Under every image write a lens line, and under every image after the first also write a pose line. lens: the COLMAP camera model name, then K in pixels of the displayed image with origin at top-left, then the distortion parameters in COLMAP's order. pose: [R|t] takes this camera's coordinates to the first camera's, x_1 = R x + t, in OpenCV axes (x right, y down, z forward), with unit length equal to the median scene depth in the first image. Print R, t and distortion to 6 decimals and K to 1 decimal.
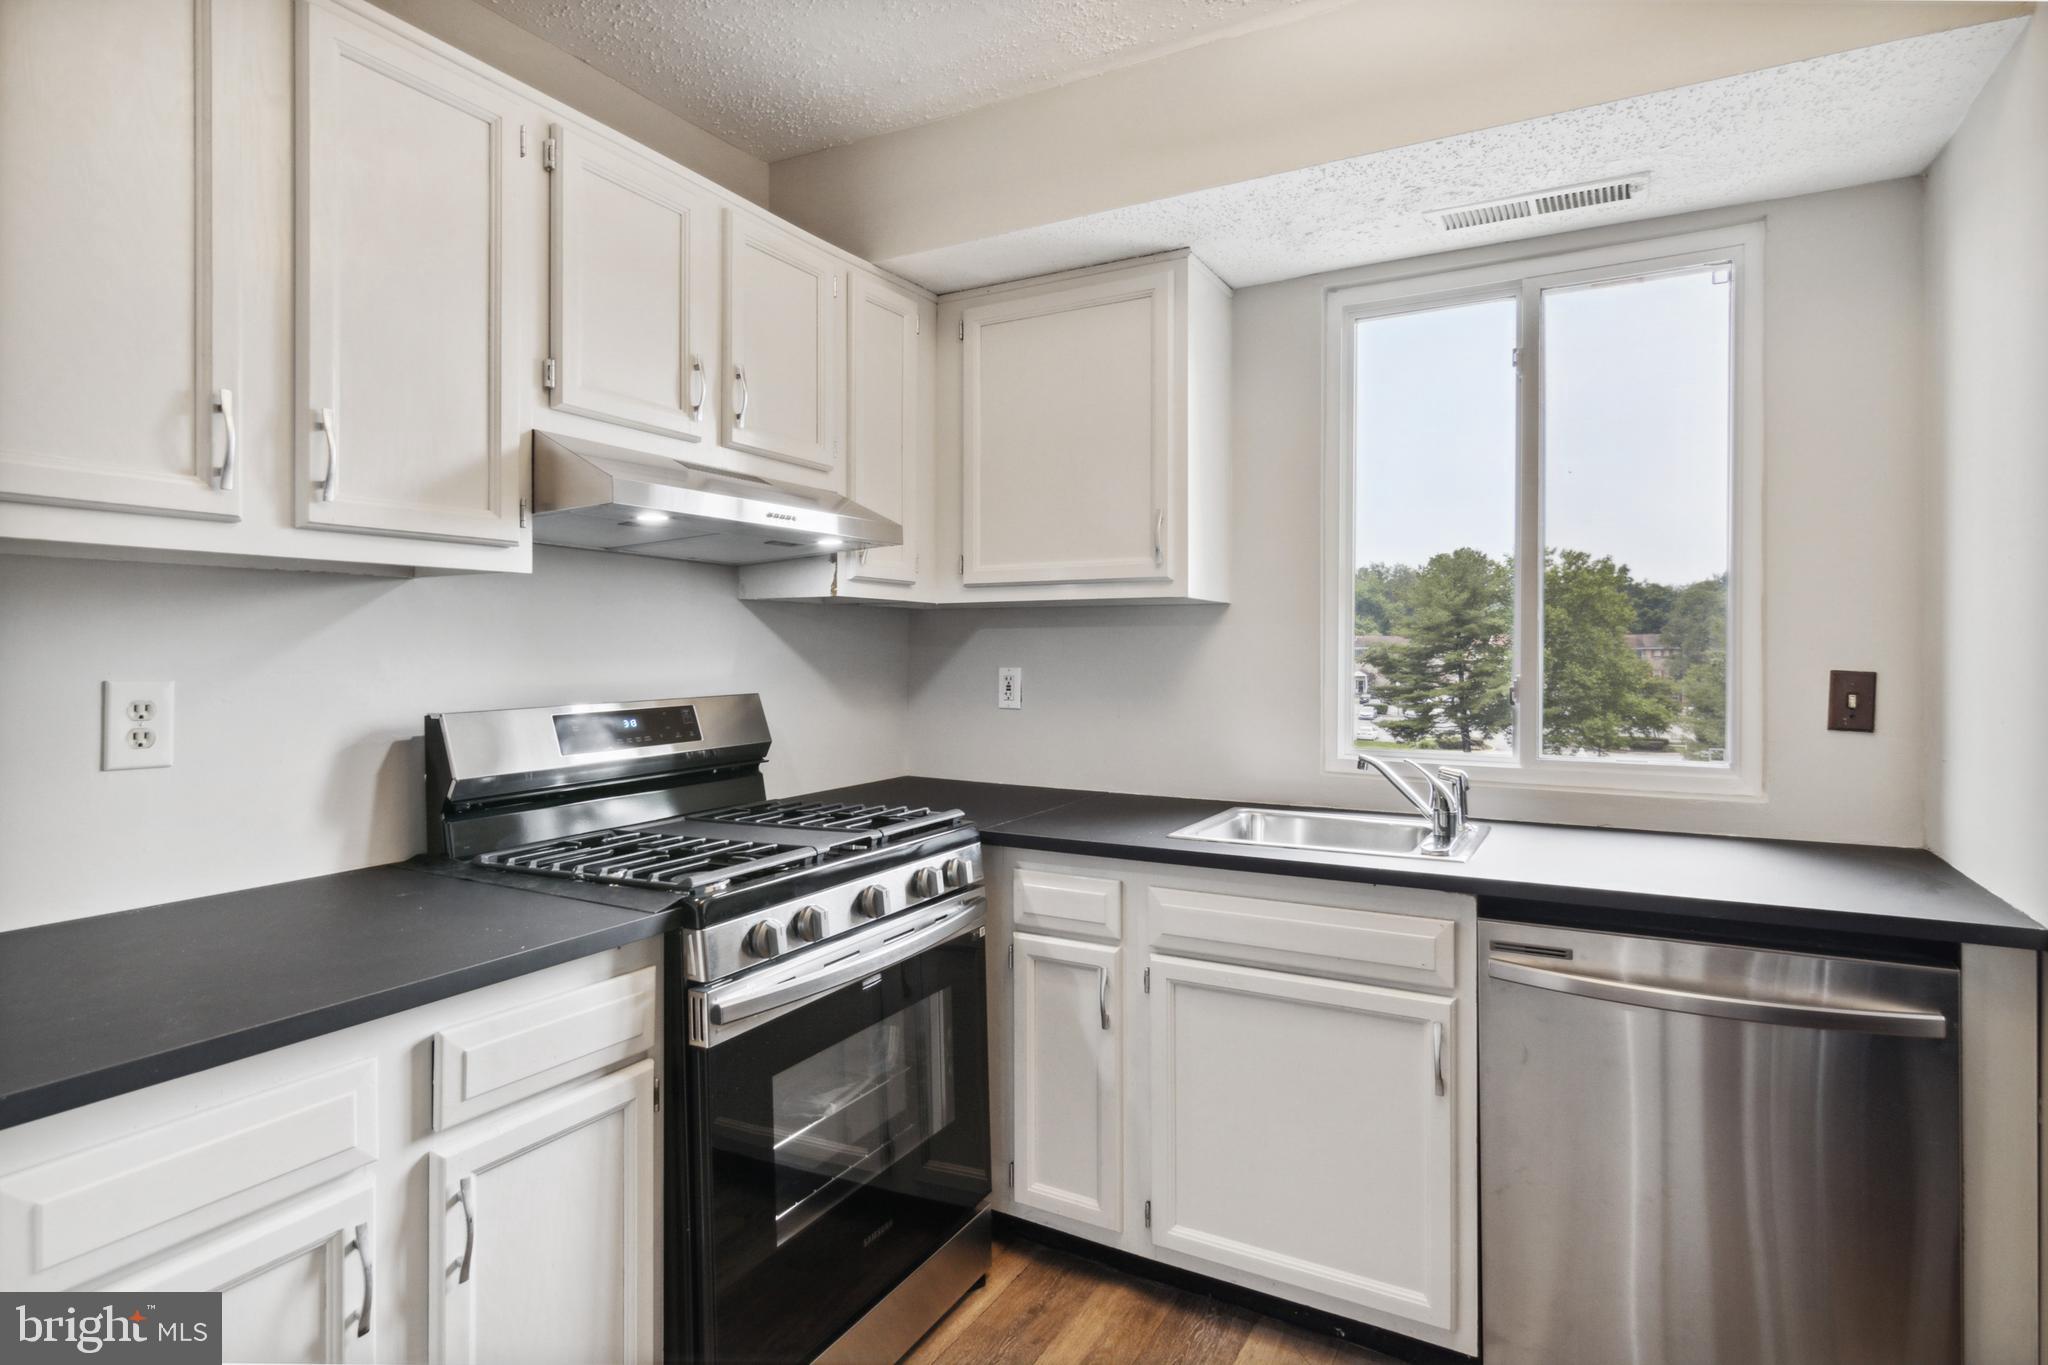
lens RADIAL K [[1053.9, 0, 1008.1], [0, 1053.9, 647.9], [0, 0, 1]] dist [0.001438, -0.000870]
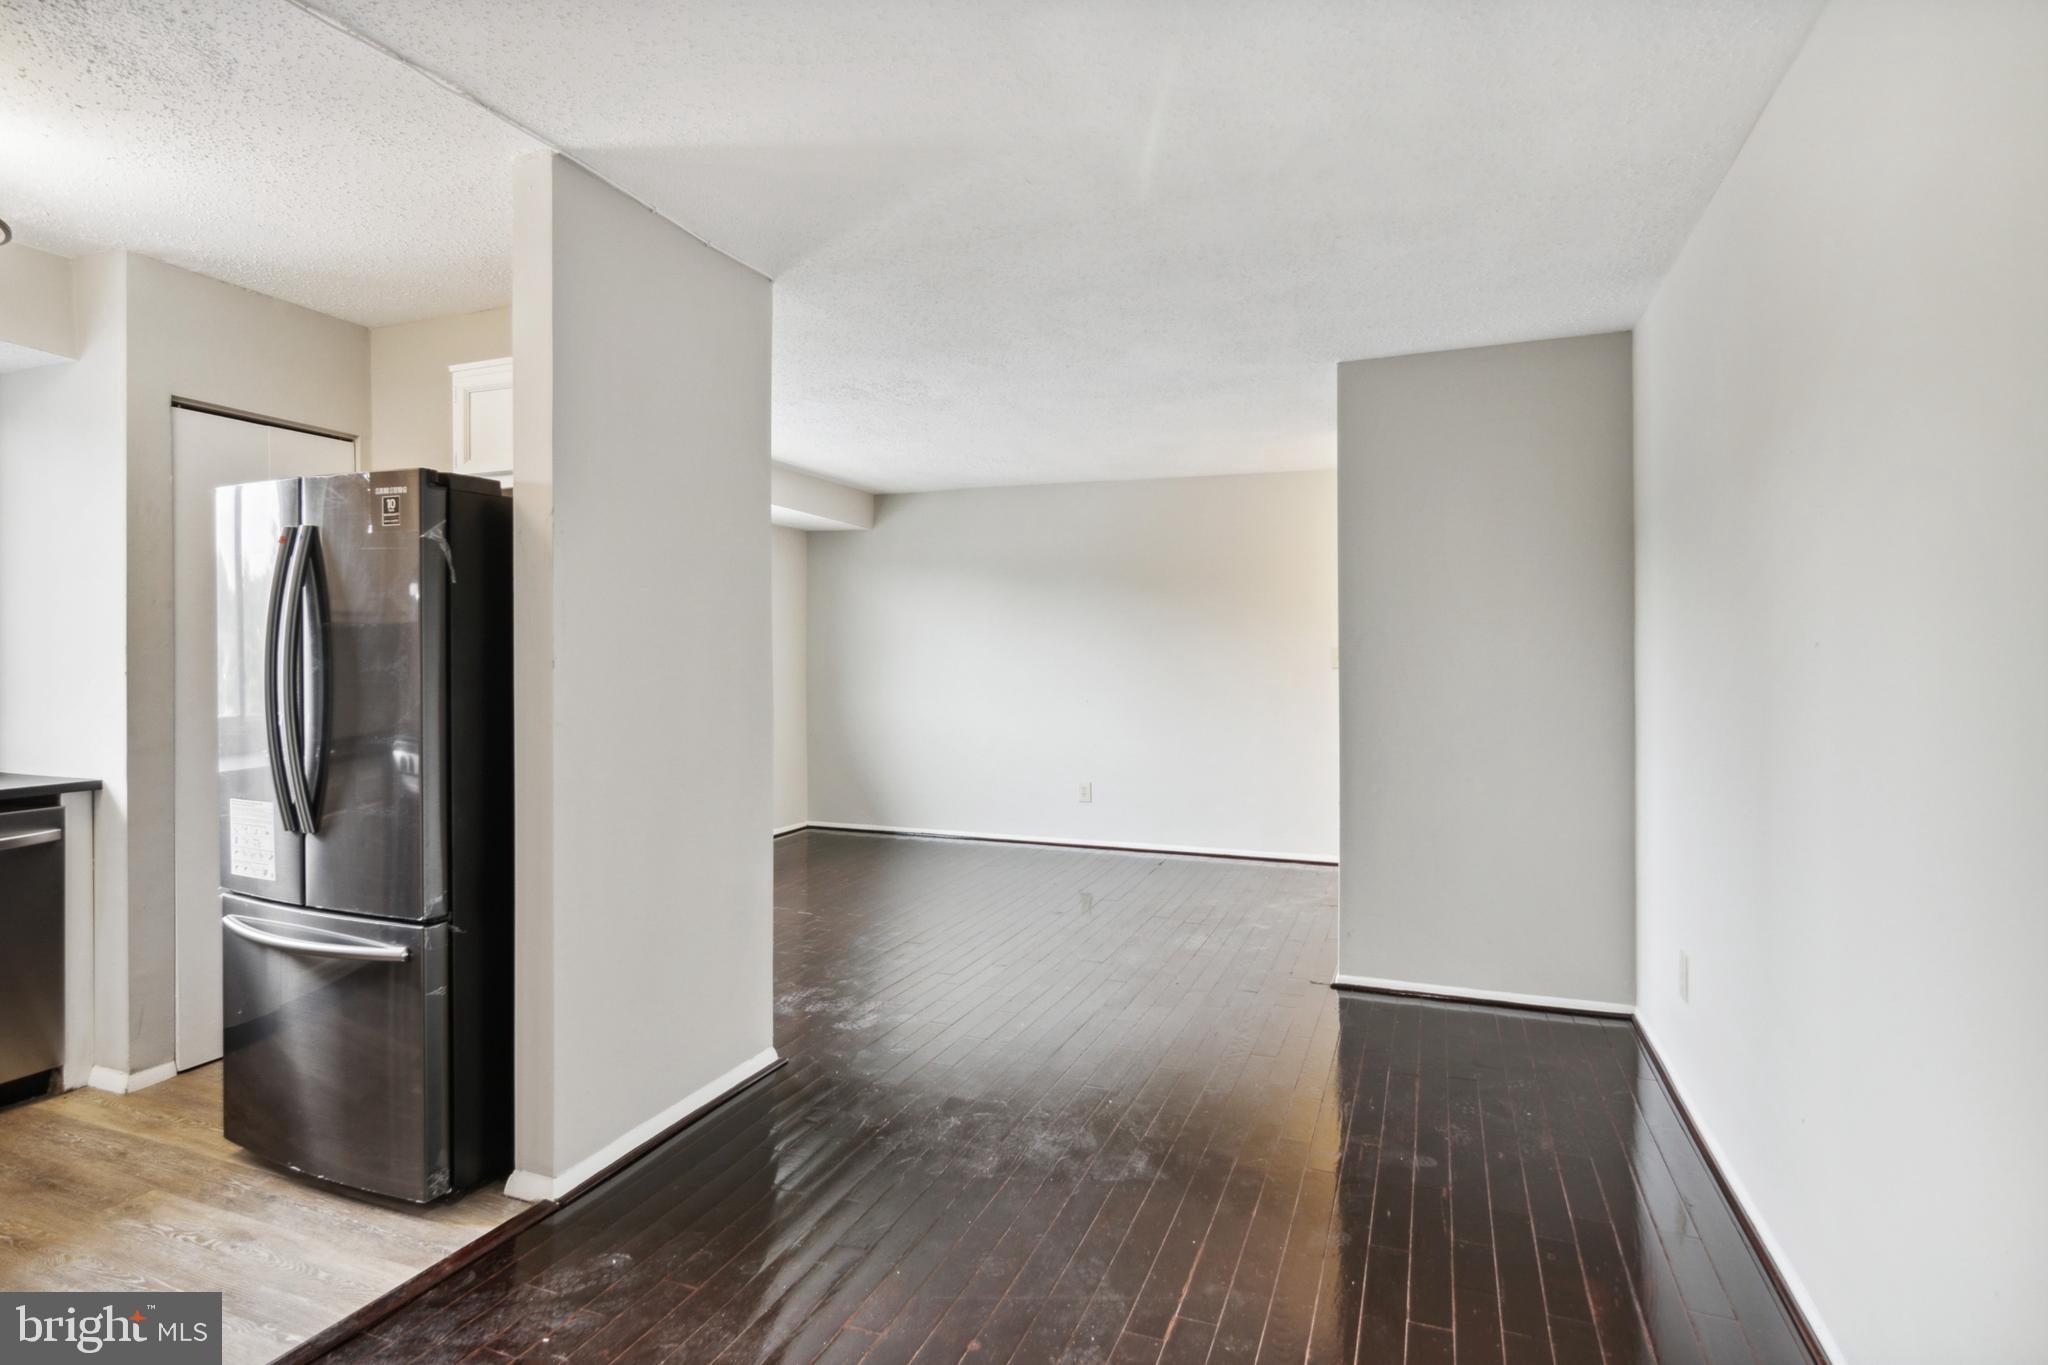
lens RADIAL K [[1053.9, 0, 1003.2], [0, 1053.9, 678.9], [0, 0, 1]] dist [0.001438, -0.000870]
pose [[-0.143169, -0.018010, 0.989534, -1.002112], [-0.008953, 0.999817, 0.016902, -0.001508], [-0.989658, -0.006440, -0.143304, -0.385604]]
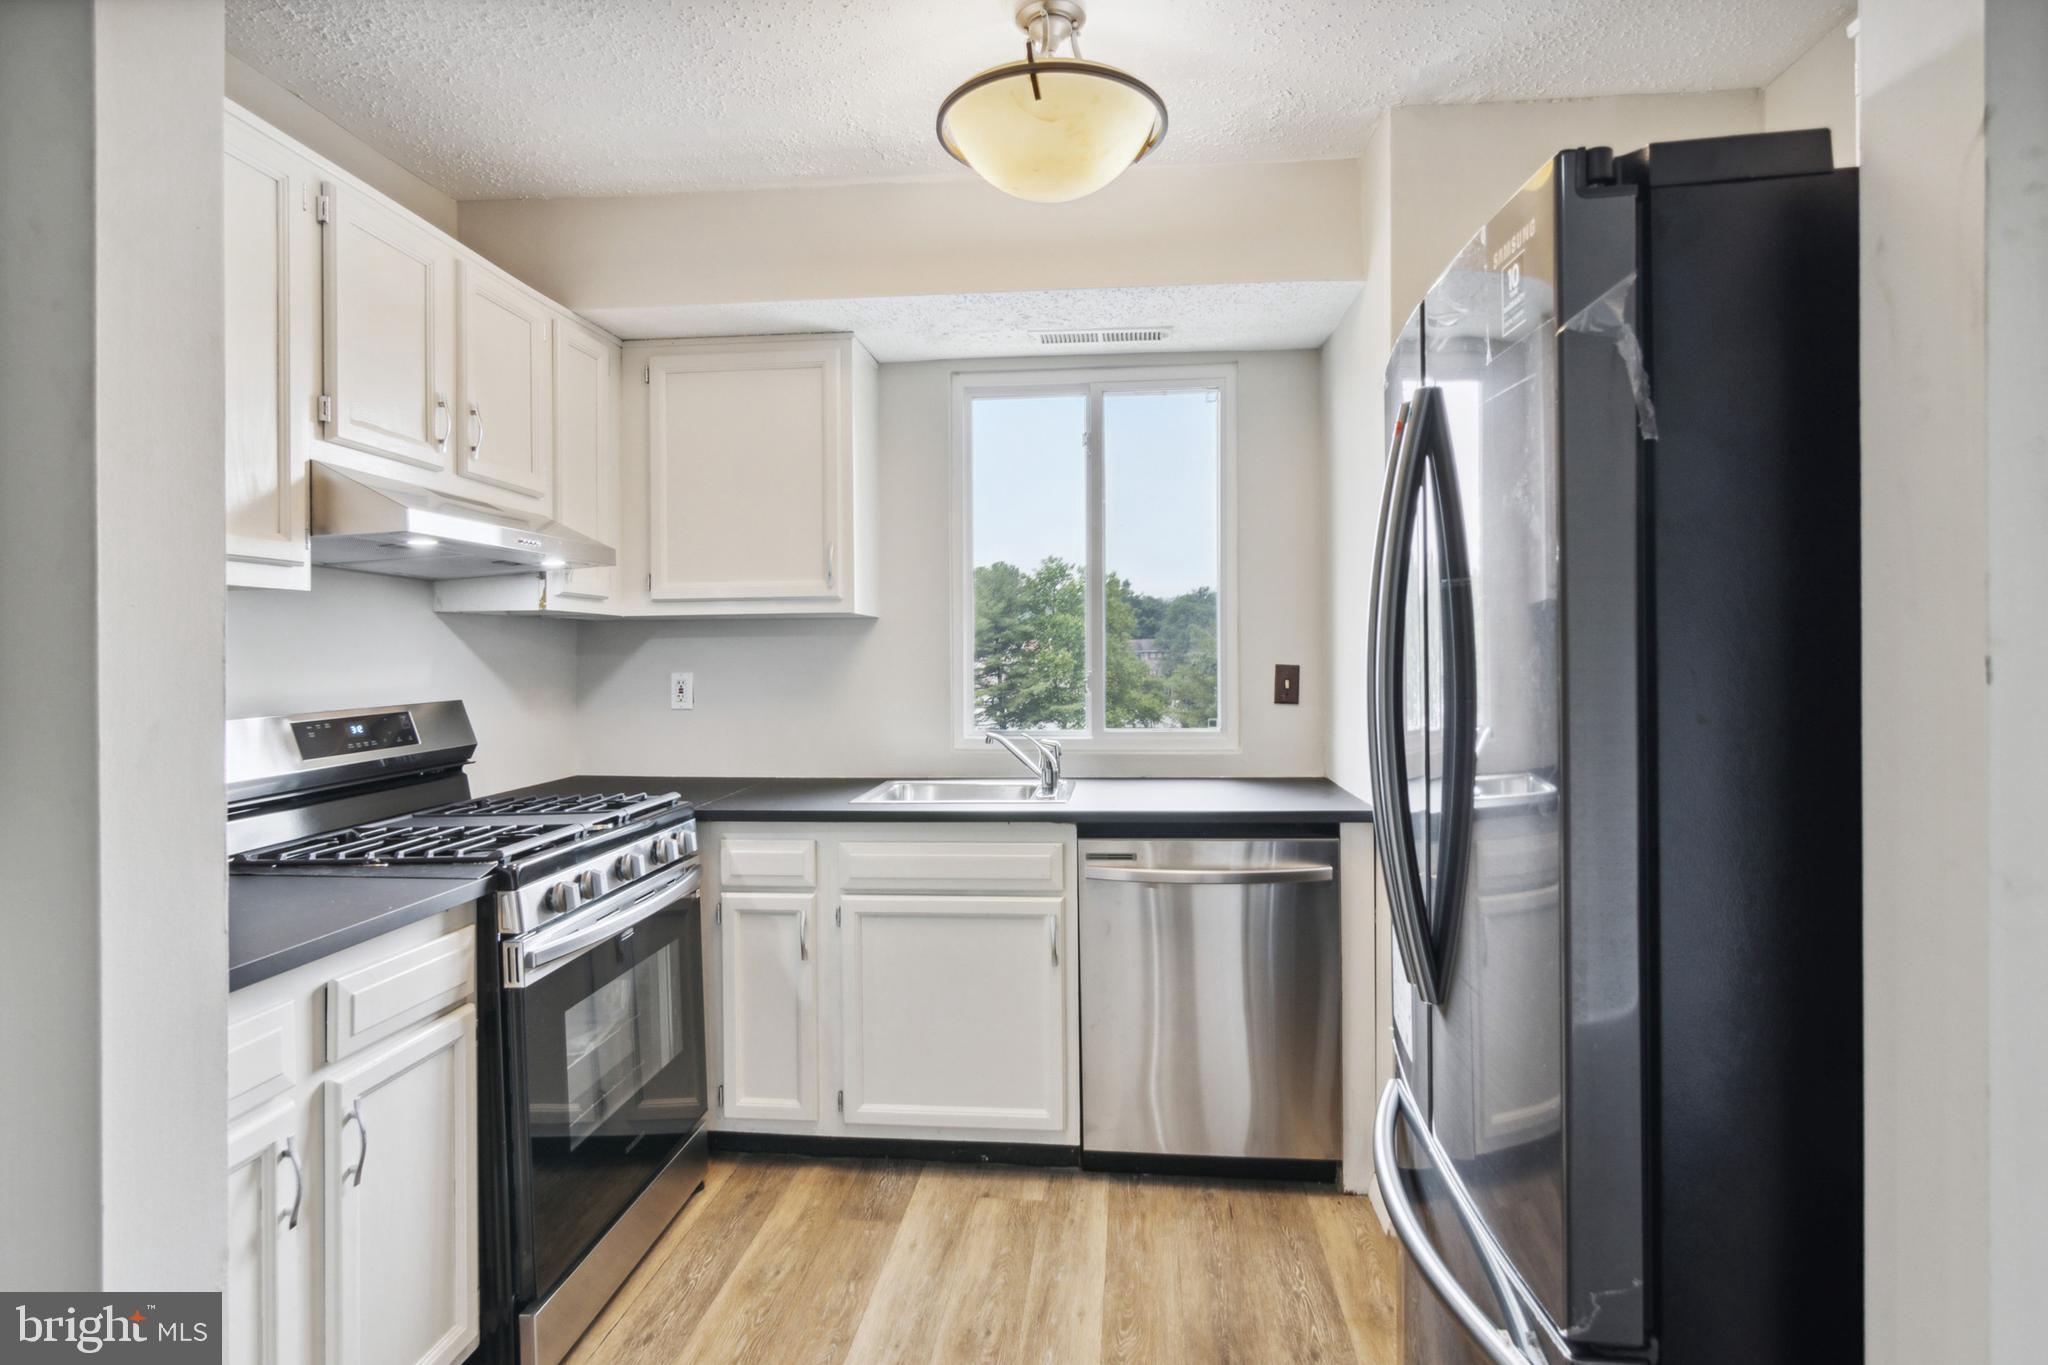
lens RADIAL K [[1053.9, 0, 1002.9], [0, 1053.9, 656.3], [0, 0, 1]] dist [0.001438, -0.000870]
pose [[0.916484, -0.010010, 0.399947, -0.186277], [0.009289, 0.999950, 0.003743, 0.000012], [-0.399965, 0.000285, 0.916531, -0.234889]]
